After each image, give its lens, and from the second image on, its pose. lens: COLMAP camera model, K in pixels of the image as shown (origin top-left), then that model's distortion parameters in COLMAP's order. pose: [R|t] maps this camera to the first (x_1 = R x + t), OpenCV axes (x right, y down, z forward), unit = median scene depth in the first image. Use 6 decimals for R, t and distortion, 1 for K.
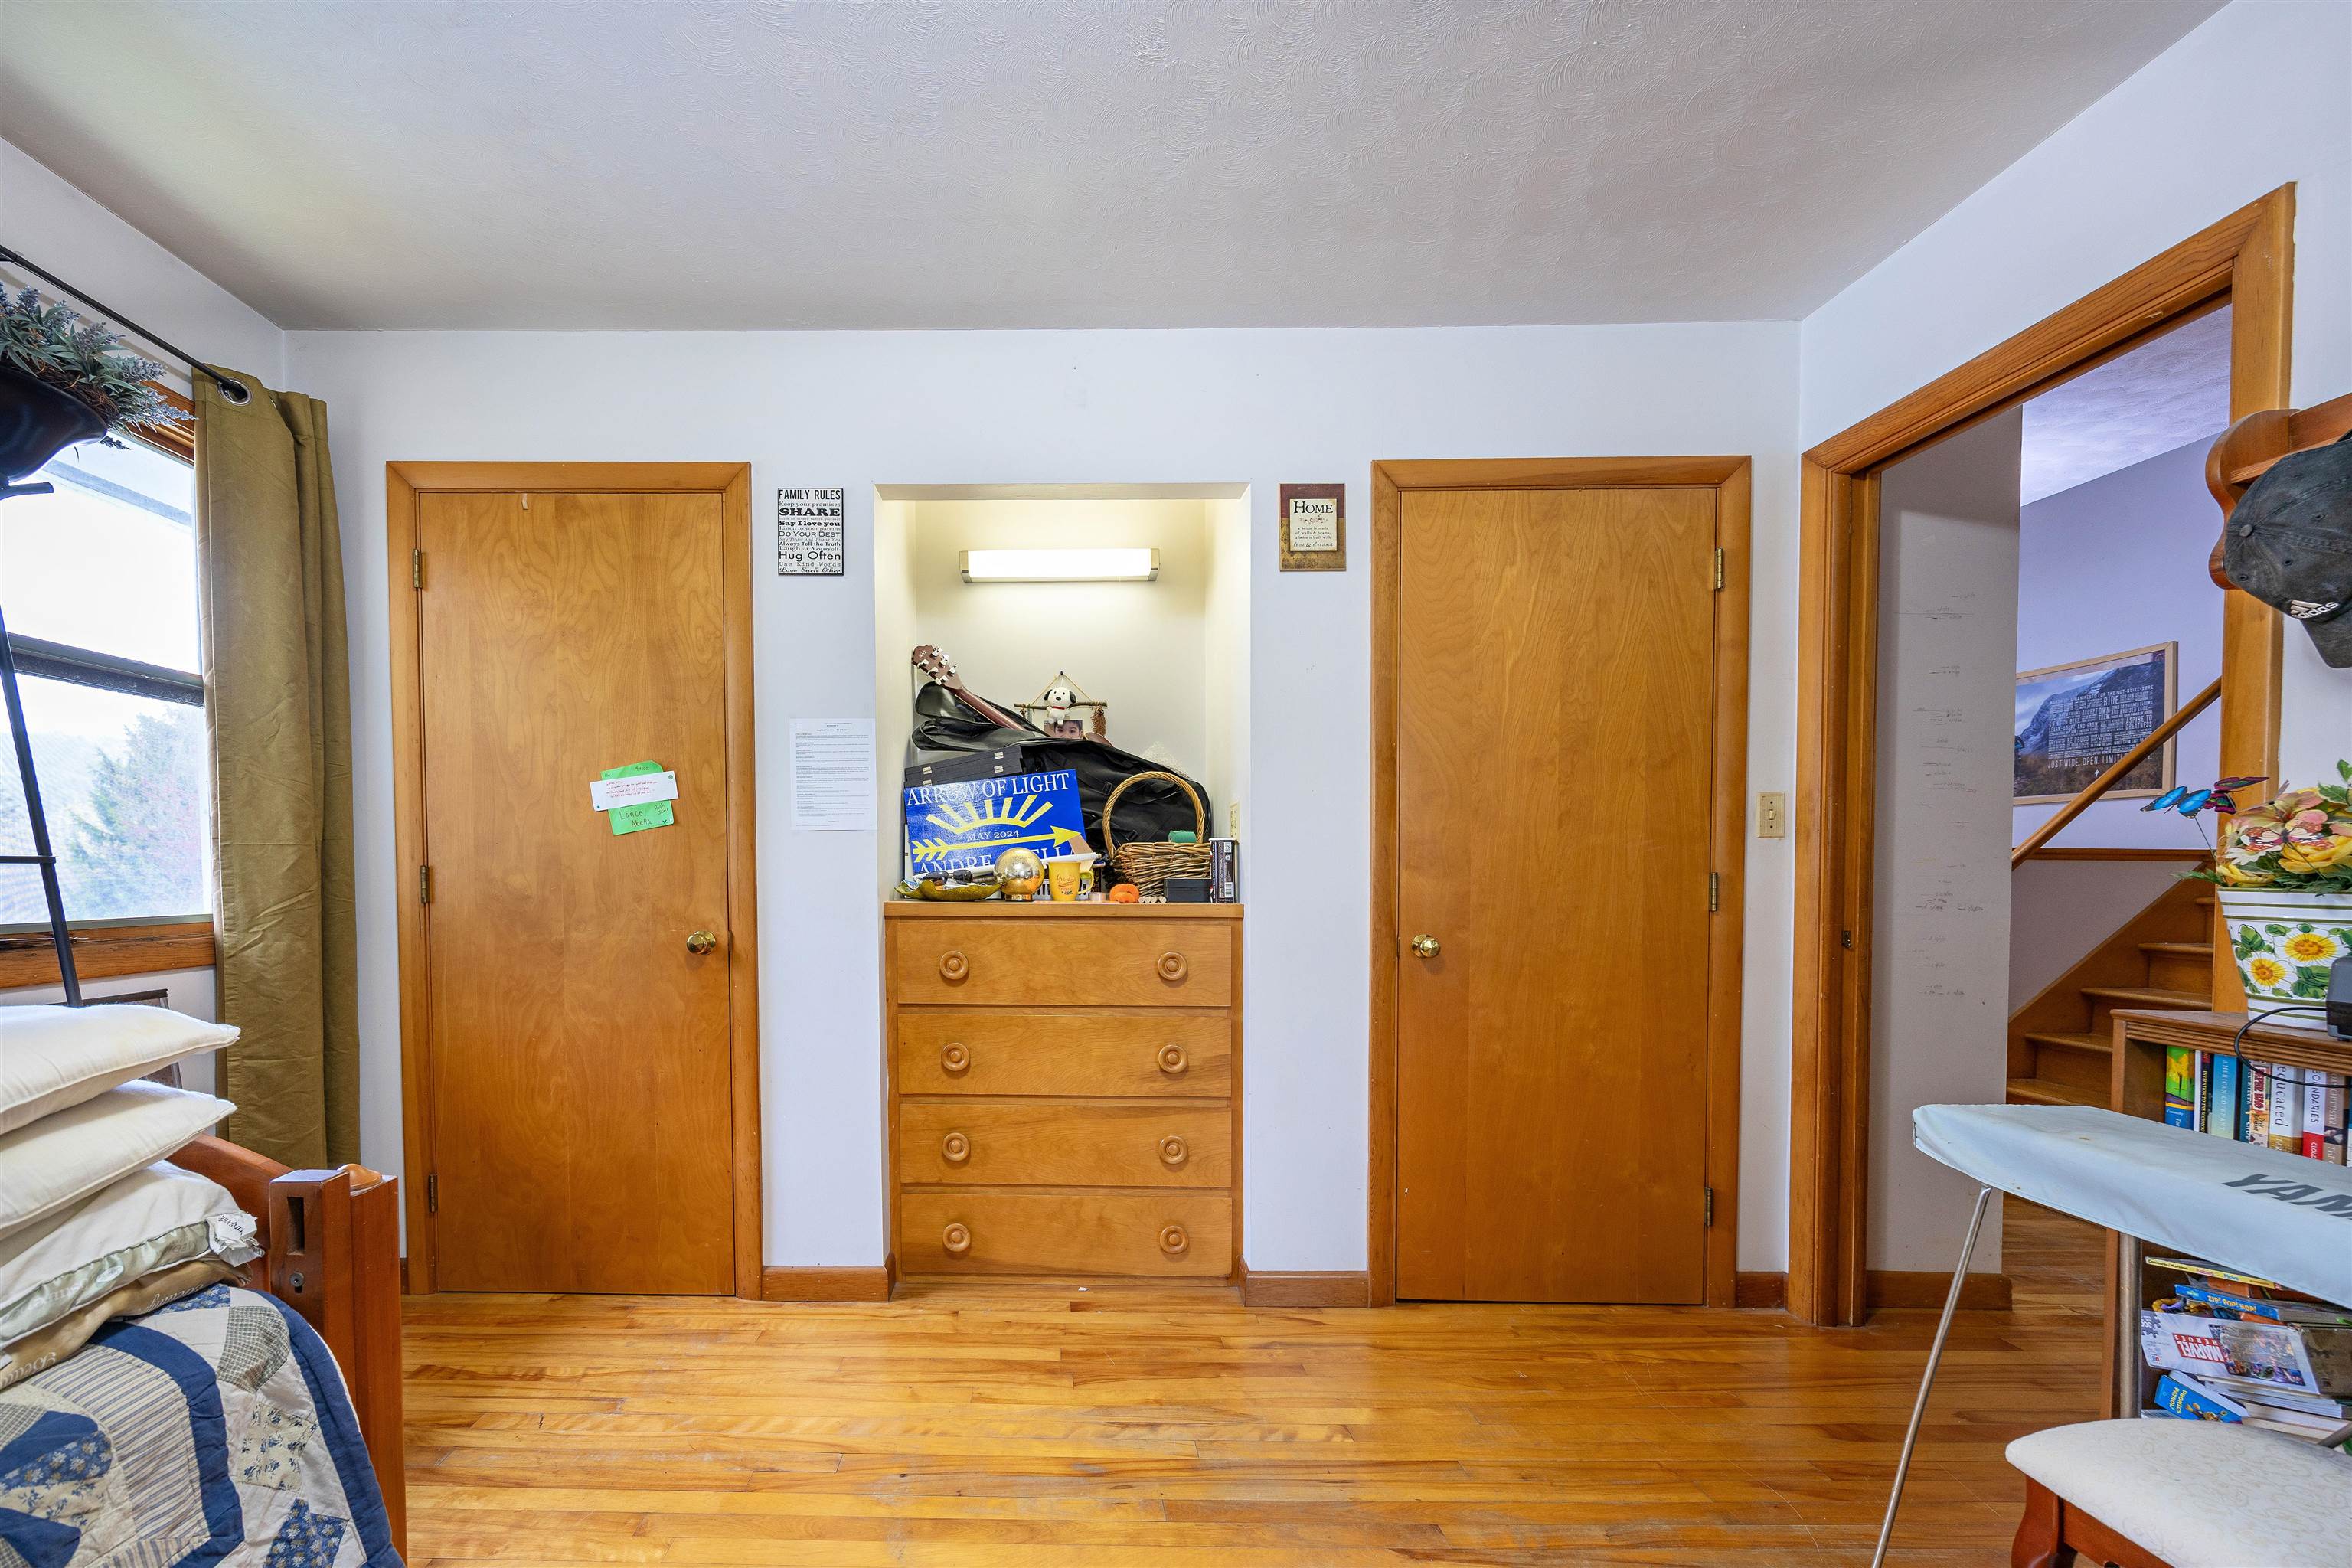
lens RADIAL K [[1026.0, 0, 1175.2], [0, 1026.0, 873.8], [0, 0, 1]] dist [0.002677, 0.000306]
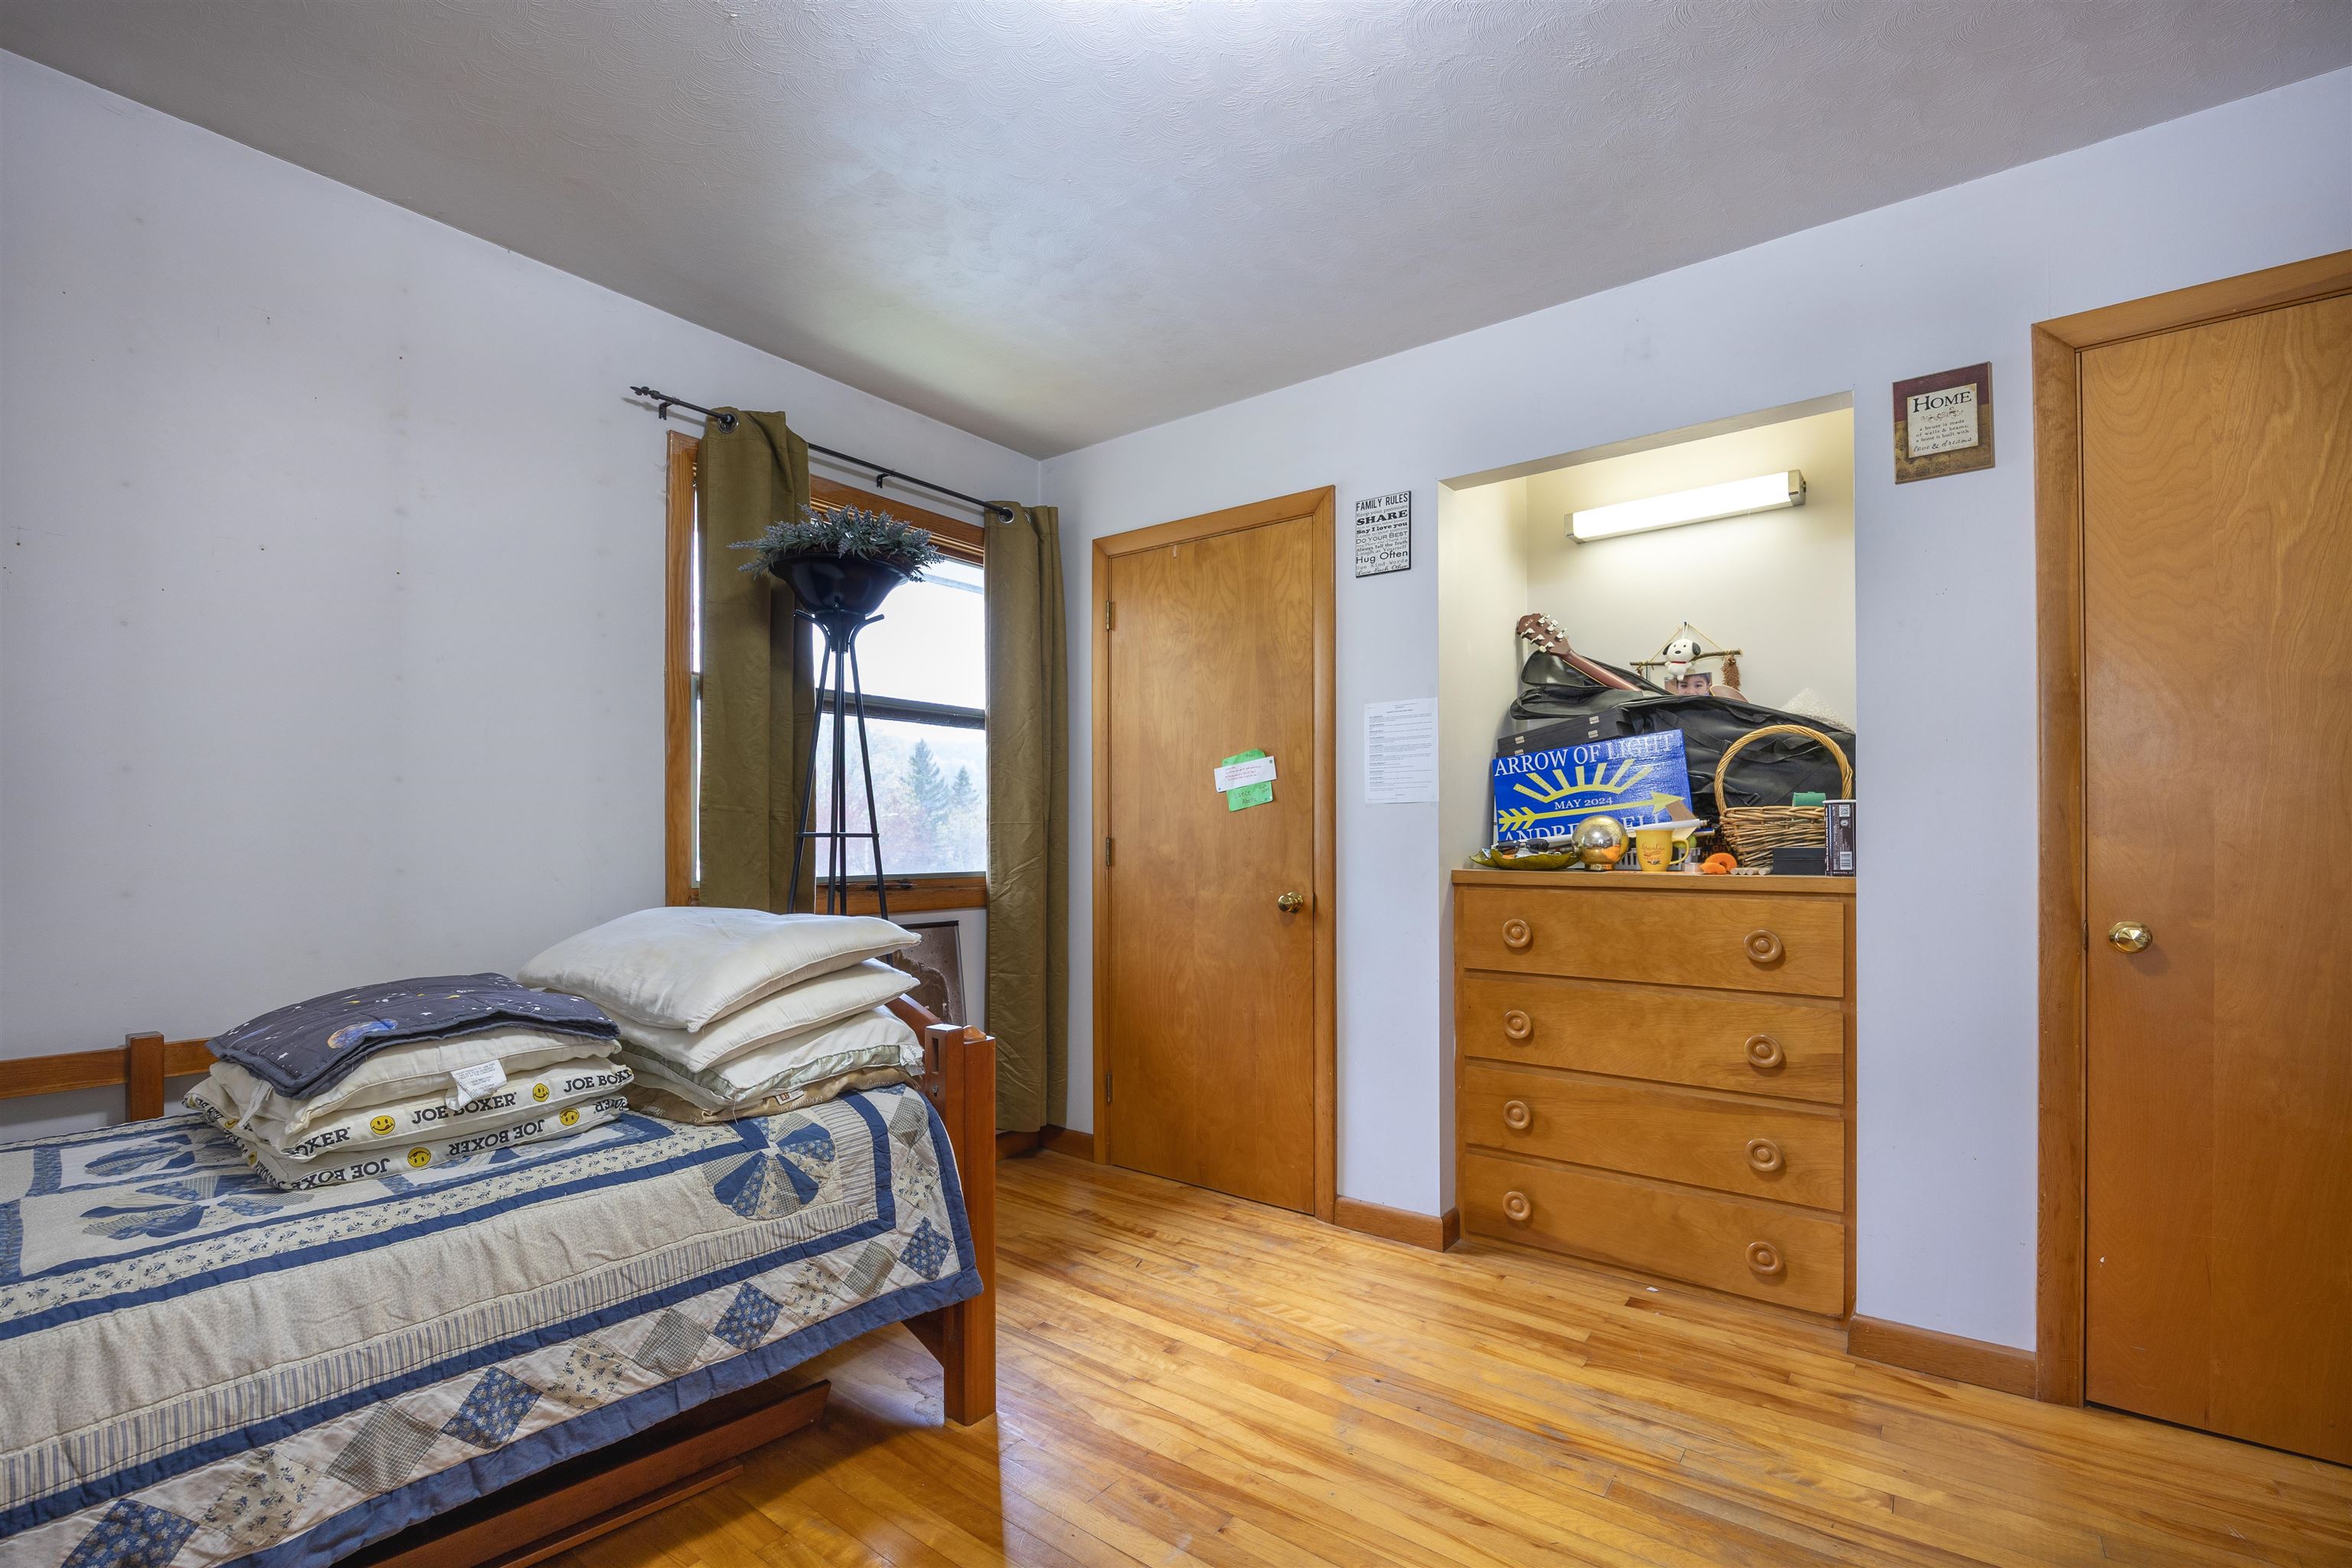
lens RADIAL K [[1065.4, 0, 1176.0], [0, 1065.4, 784.0], [0, 0, 1]] dist [-0.003313, 0.000088]
pose [[0.803530, -0.035289, -0.594217, 0.154206], [0.001880, 0.998387, -0.056750, 0.001213], [0.595261, 0.044483, 0.802300, -0.051506]]
